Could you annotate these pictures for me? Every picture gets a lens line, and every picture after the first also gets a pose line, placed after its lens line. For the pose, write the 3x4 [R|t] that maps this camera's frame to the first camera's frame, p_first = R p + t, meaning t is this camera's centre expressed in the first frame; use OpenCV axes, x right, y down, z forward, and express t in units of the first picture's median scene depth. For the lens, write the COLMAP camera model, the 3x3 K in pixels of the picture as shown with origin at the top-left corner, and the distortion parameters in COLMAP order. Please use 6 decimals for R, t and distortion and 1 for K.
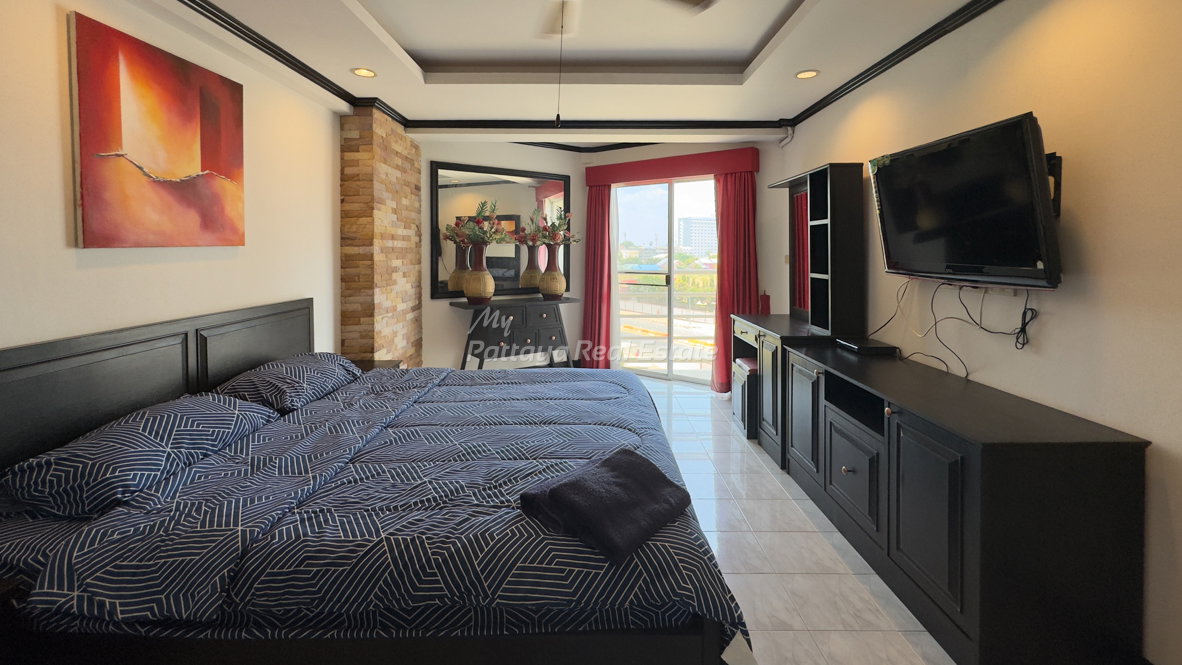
lens RADIAL K [[503.7, 0, 590.5], [0, 503.7, 249.4], [0, 0, 1]] dist [0.000924, -0.000082]
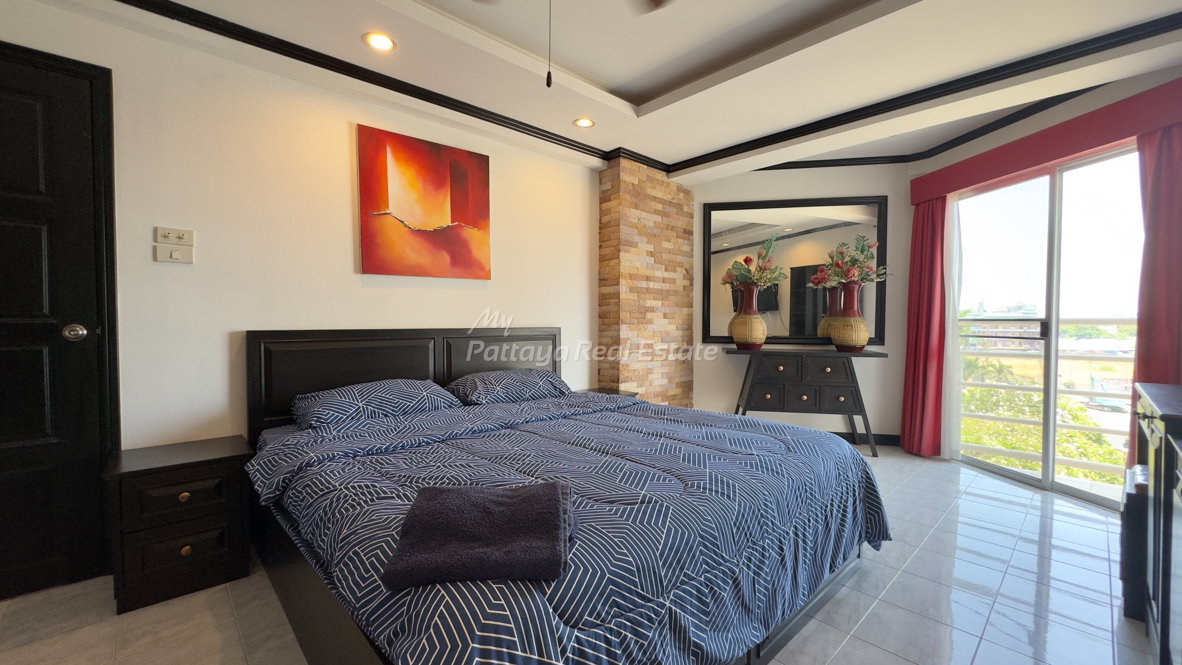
lens RADIAL K [[478.9, 0, 587.4], [0, 478.9, 324.5], [0, 0, 1]] dist [0.000471, 0.000021]
pose [[0.679641, 0.008420, -0.733497, 0.279224], [-0.003420, 0.999960, 0.008310, 0.069525], [0.733537, -0.003139, 0.679642, 0.246100]]
